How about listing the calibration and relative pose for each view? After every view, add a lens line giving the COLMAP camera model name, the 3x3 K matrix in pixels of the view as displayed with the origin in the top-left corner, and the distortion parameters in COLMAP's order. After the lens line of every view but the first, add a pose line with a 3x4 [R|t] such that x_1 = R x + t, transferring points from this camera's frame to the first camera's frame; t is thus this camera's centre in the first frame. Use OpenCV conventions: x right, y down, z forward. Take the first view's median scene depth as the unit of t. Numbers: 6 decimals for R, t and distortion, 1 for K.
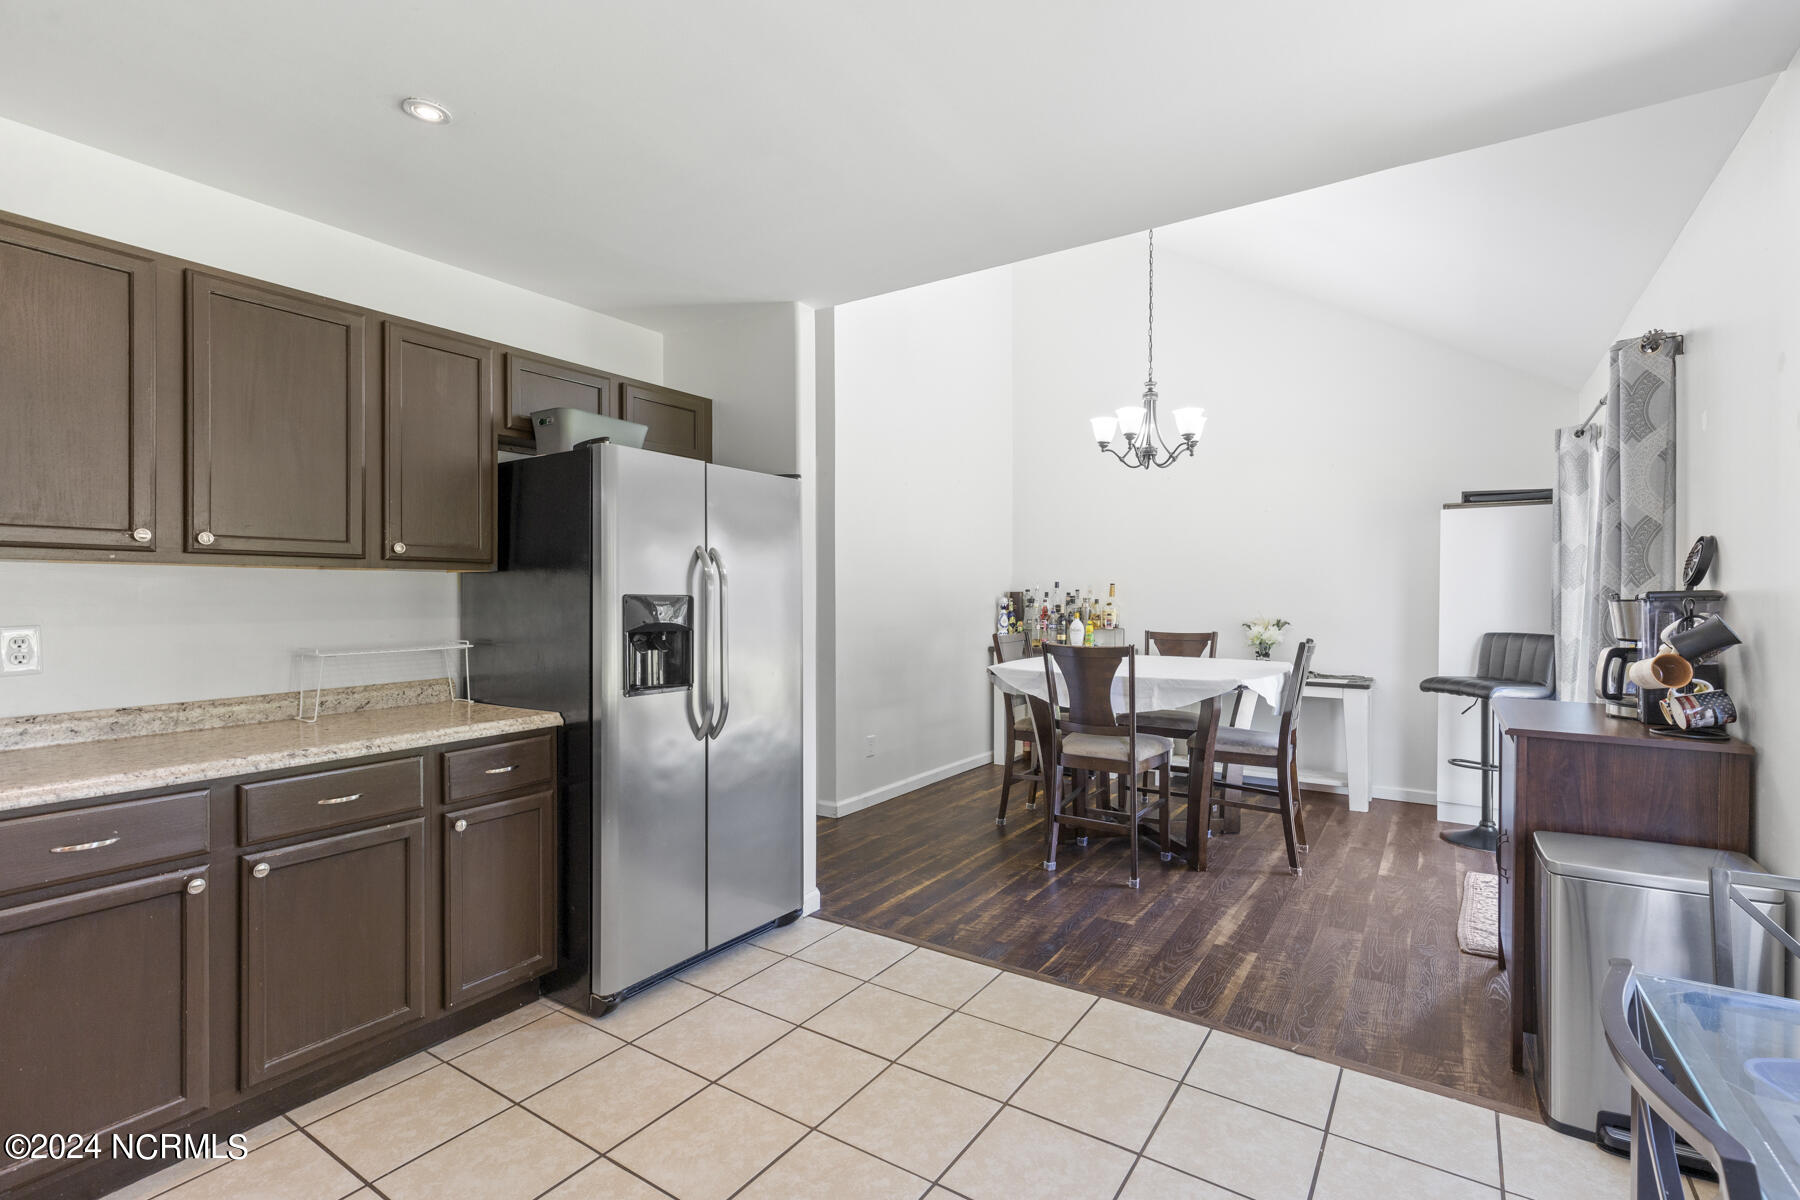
lens RADIAL K [[817.4, 0, 900.0], [0, 817.4, 600.0], [0, 0, 1]] dist [0.008820, -0.000099]
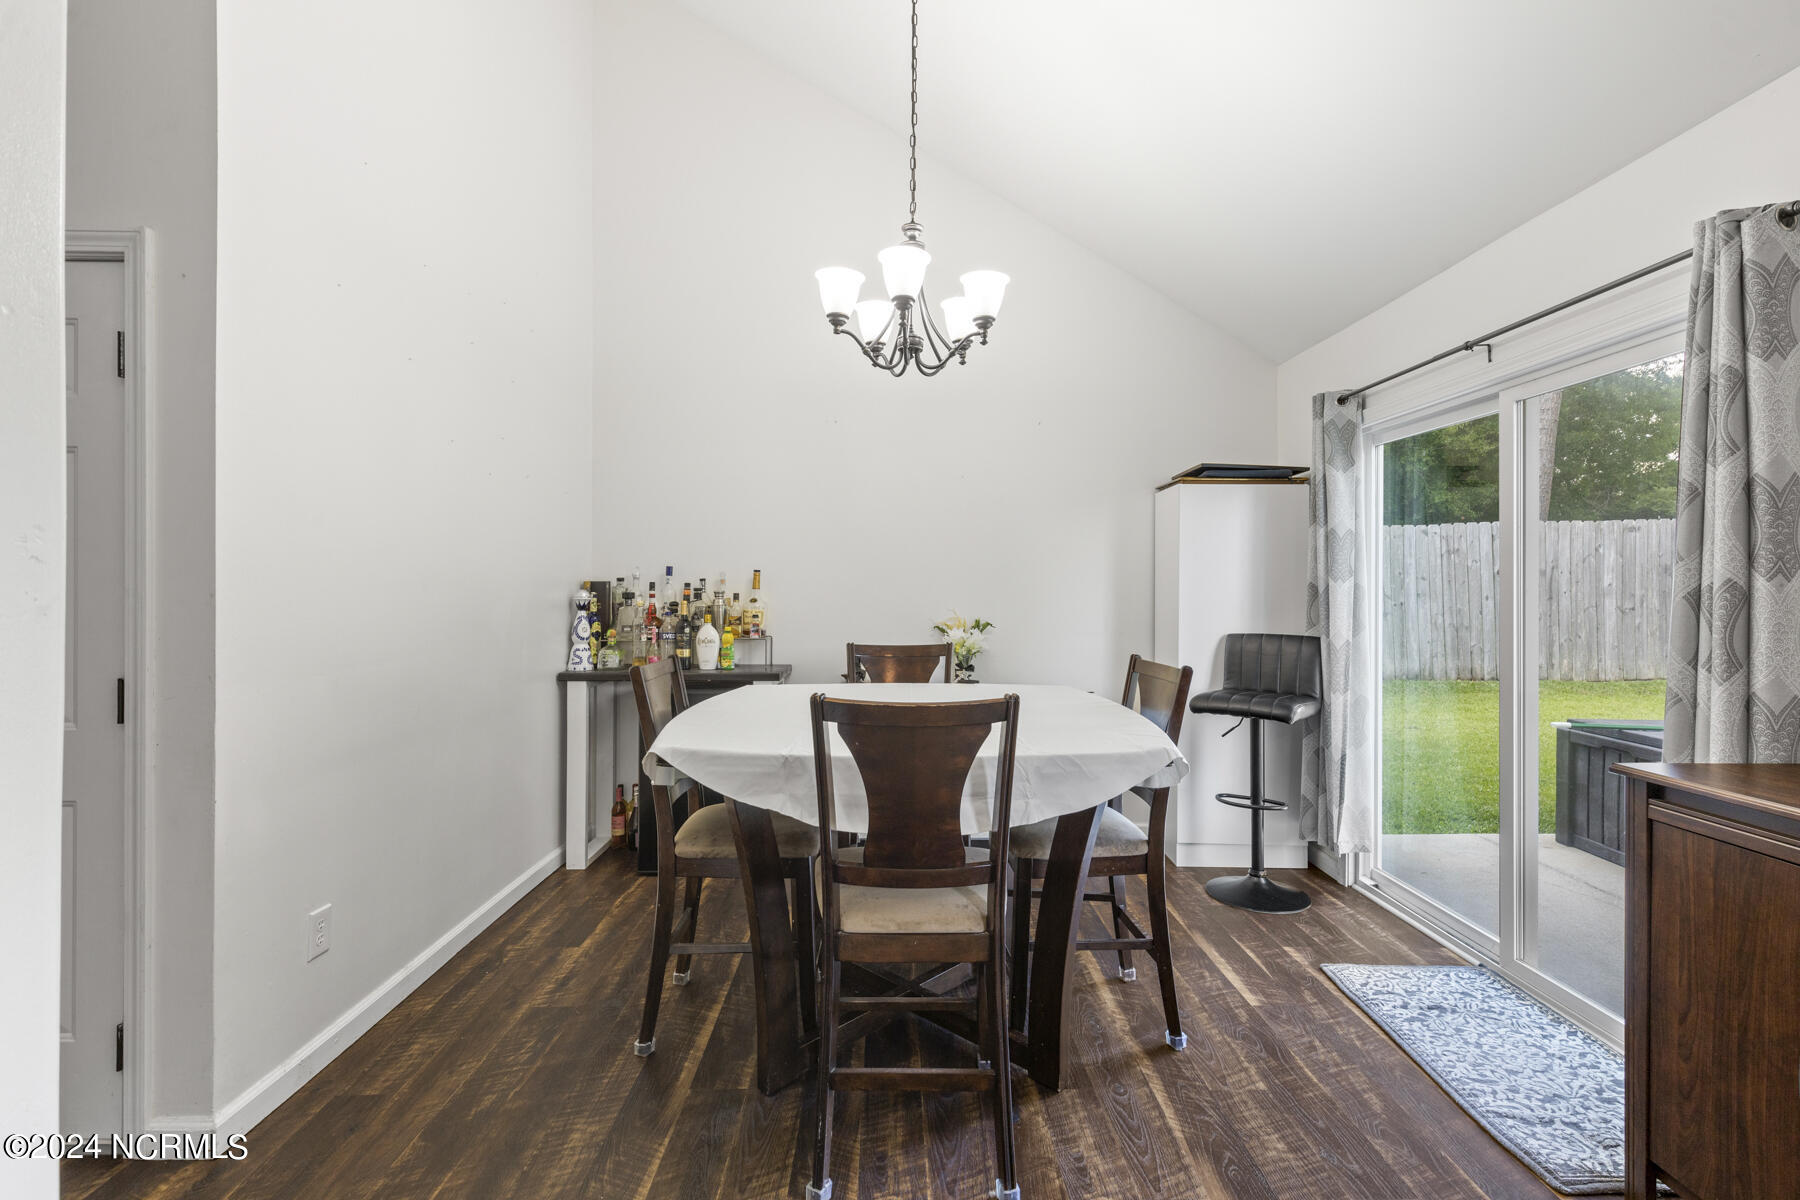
lens RADIAL K [[821.7, 0, 901.7], [0, 821.7, 581.9], [0, 0, 1]] dist [0.007225, -0.000128]
pose [[0.826696, 0.005226, 0.562625, -0.044843], [-0.000125, 0.999959, -0.009104, -0.008146], [-0.562649, 0.007455, 0.826662, 0.743653]]
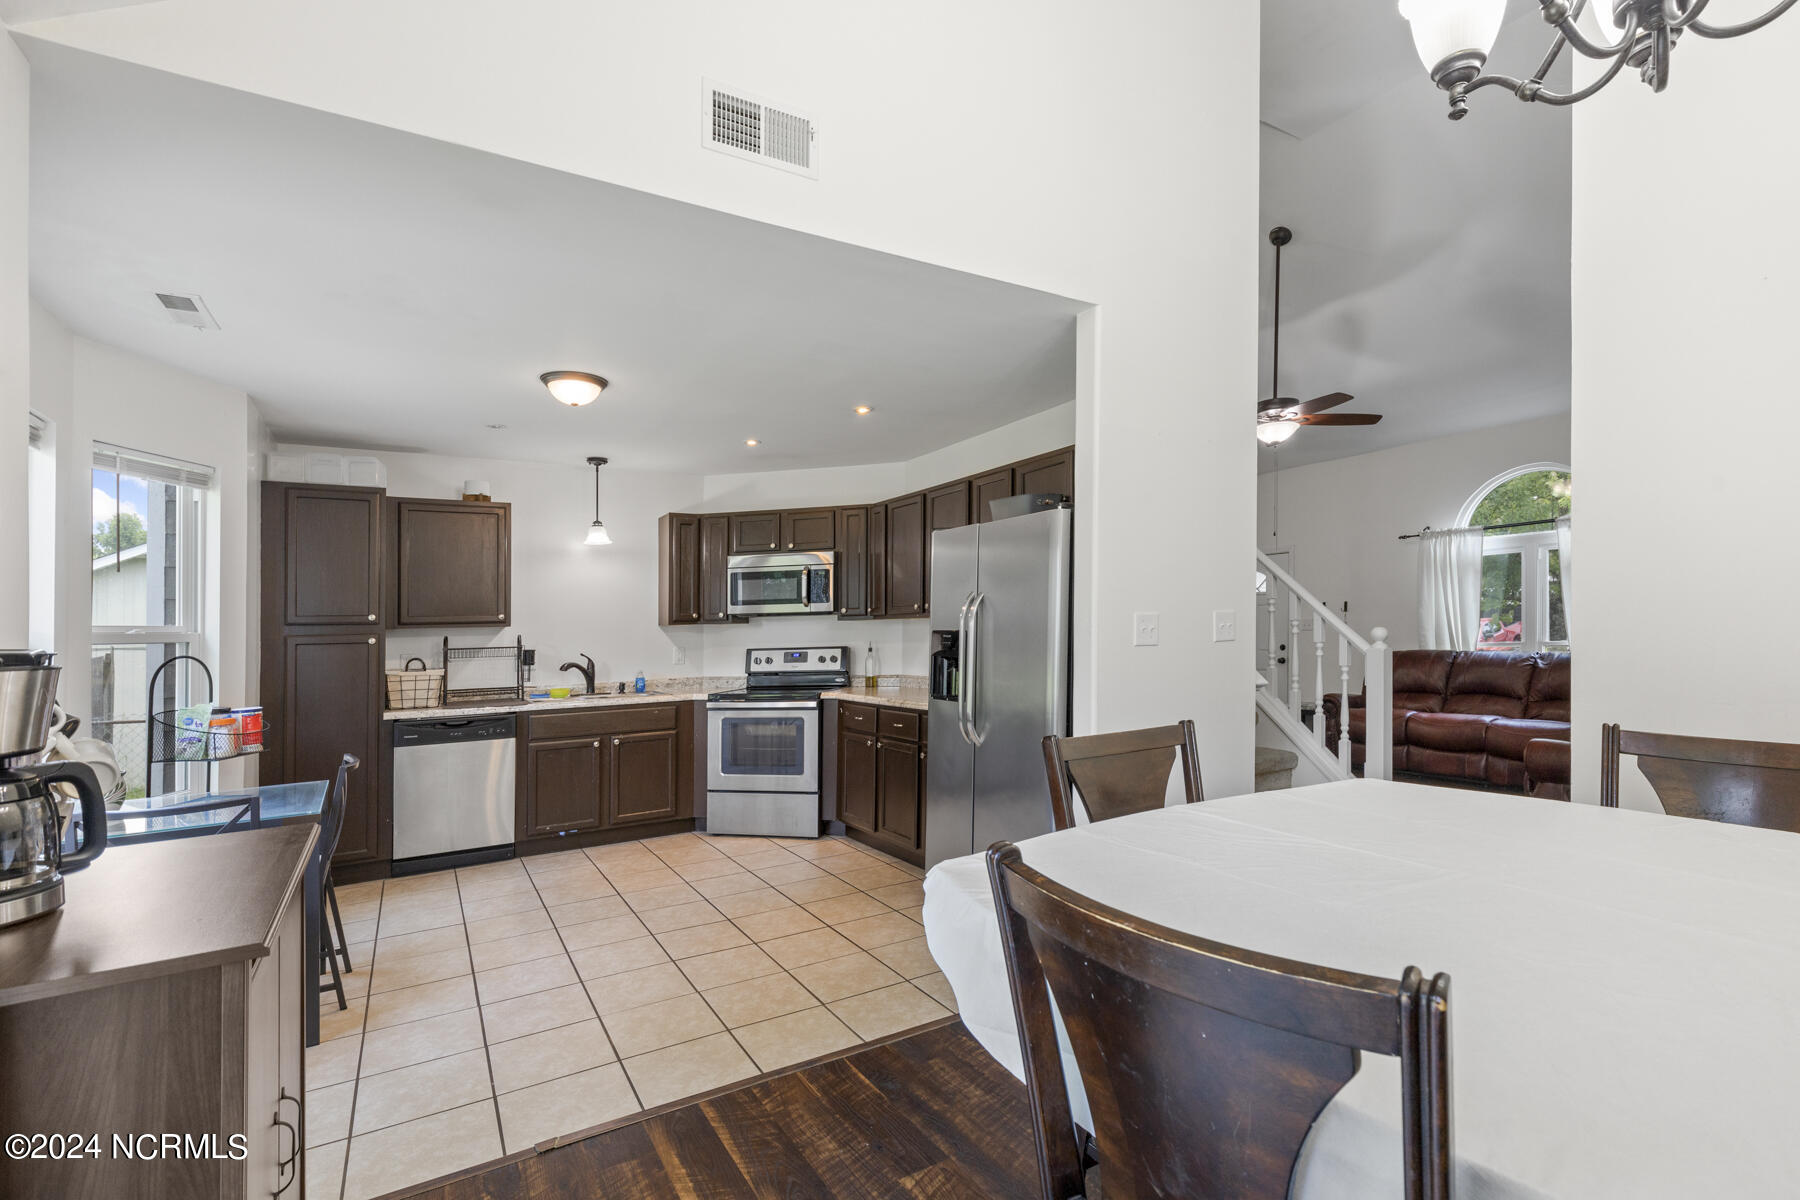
lens RADIAL K [[833.5, 0, 914.9], [0, 833.5, 582.6], [0, 0, 1]] dist [0.009675, -0.000051]
pose [[-0.421107, -0.040670, -0.906099, 0.887850], [0.018605, 0.998397, -0.053459, -0.011029], [0.906820, -0.039370, -0.419675, 1.332628]]
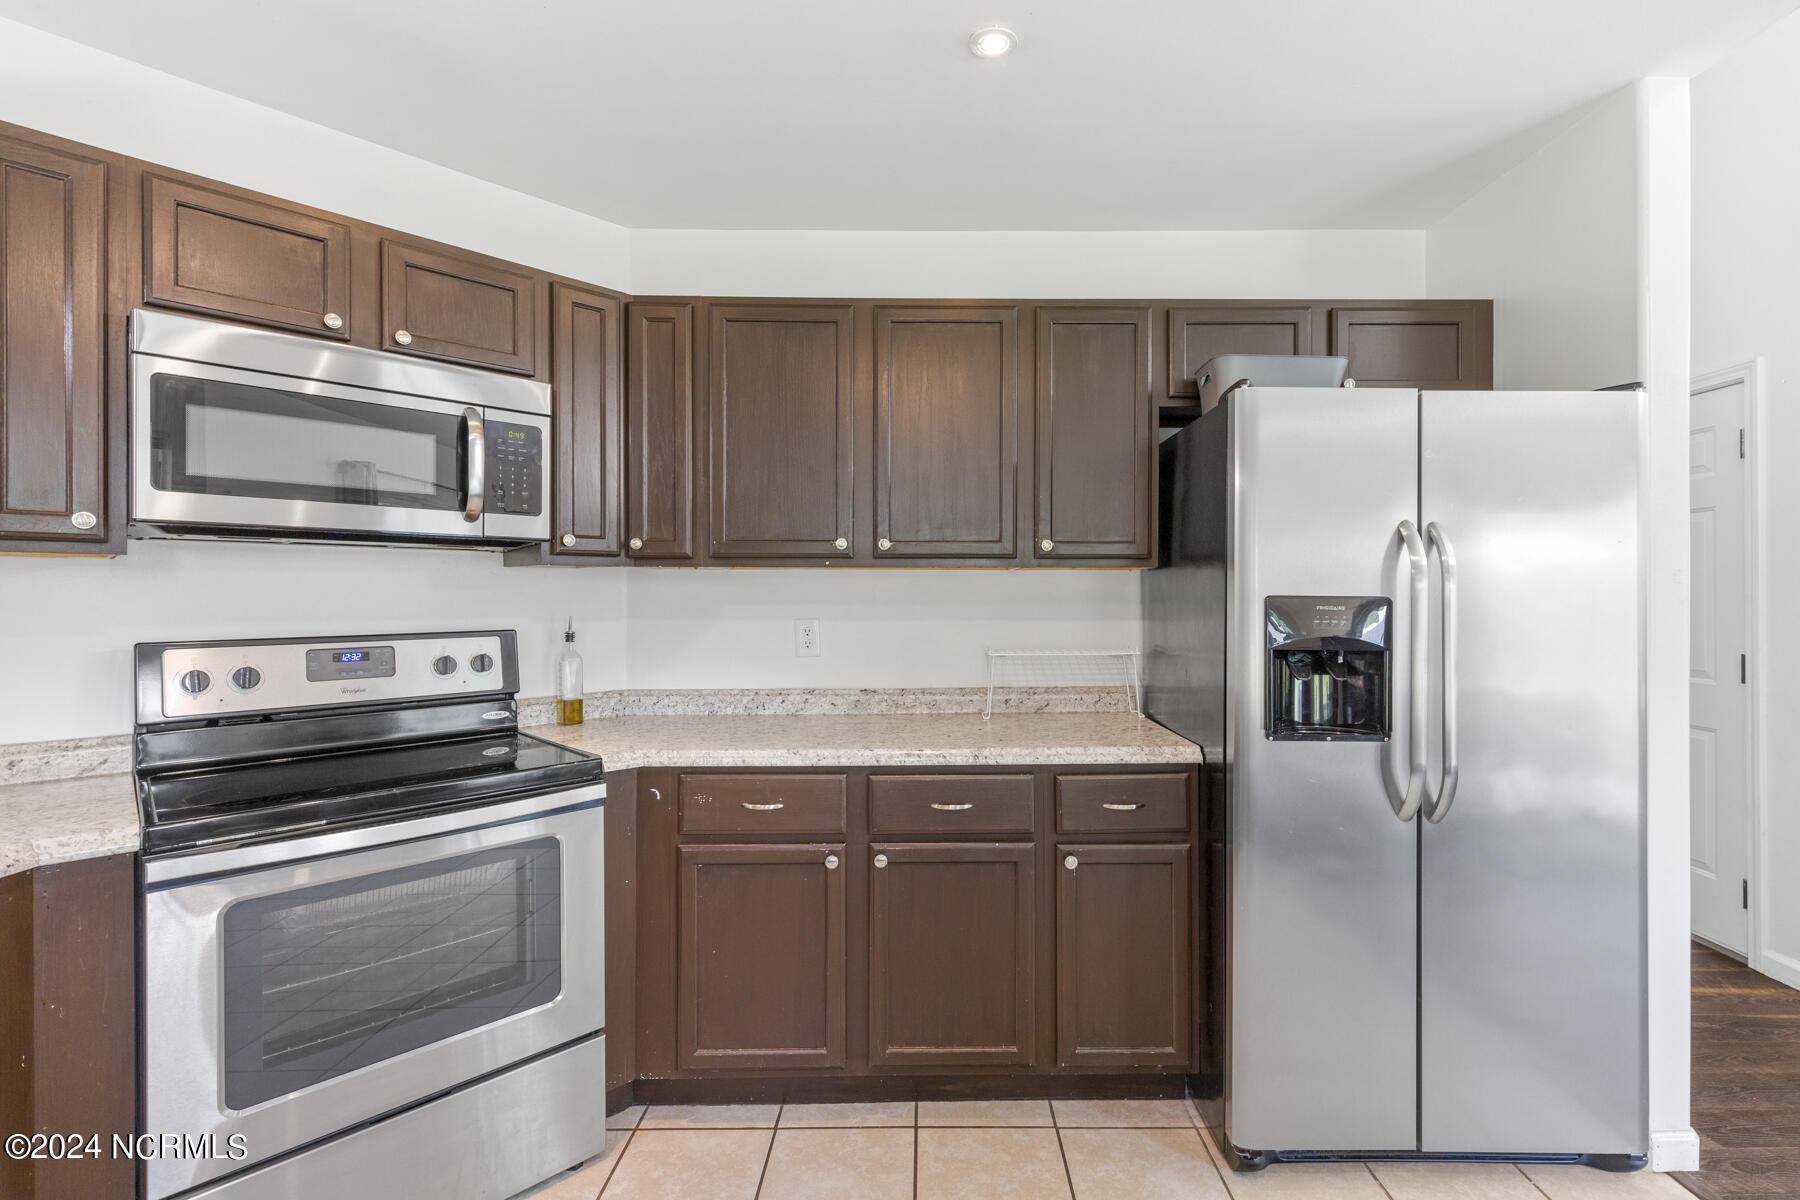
lens RADIAL K [[820.4, 0, 940.2], [0, 820.4, 591.4], [0, 0, 1]] dist [0.003156, -0.000673]
pose [[0.567344, 0.000298, -0.823481, 0.073710], [-0.005568, 0.999978, -0.003474, -0.005230], [0.823462, 0.006556, 0.567334, 0.293514]]
